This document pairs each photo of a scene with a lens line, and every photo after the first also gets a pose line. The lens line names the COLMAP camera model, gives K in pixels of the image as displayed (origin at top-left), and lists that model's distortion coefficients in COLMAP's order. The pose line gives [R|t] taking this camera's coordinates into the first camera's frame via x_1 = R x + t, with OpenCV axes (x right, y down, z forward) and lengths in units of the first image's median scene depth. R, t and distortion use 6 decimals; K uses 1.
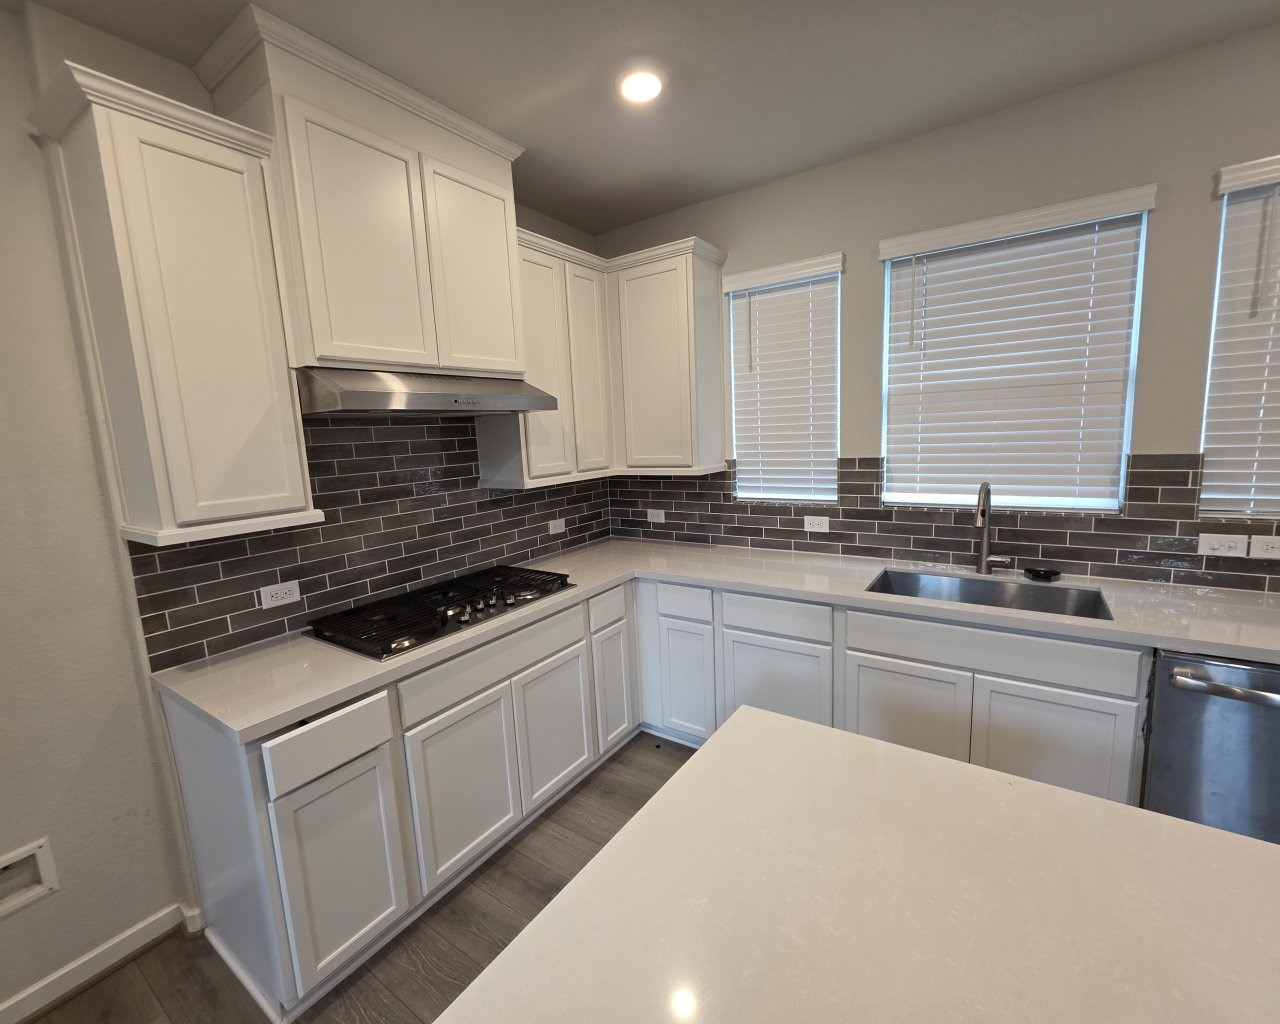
lens RADIAL K [[550.1, 0, 640.6], [0, 550.1, 510.7], [0, 0, 1]] dist [0.008143, -0.001069]
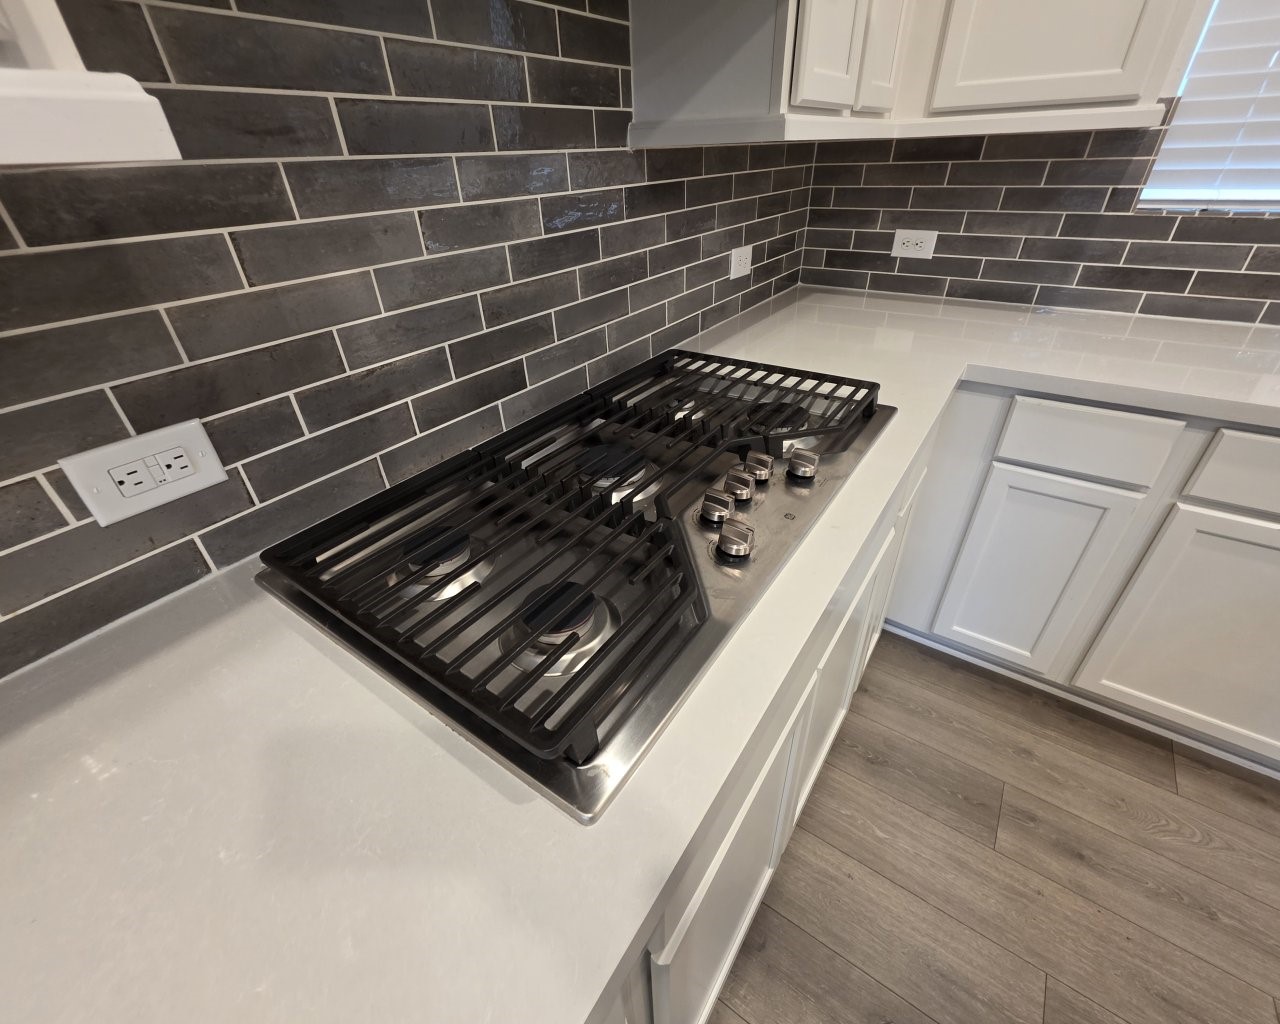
lens RADIAL K [[550.1, 0, 640.7], [0, 550.1, 511.8], [0, 0, 1]] dist [0.008143, -0.001069]
pose [[0.999842, 0.016707, 0.006030, -0.330216], [-0.017691, 0.906437, 0.421970, 0.033412], [0.001584, -0.422010, 0.906590, 0.614476]]
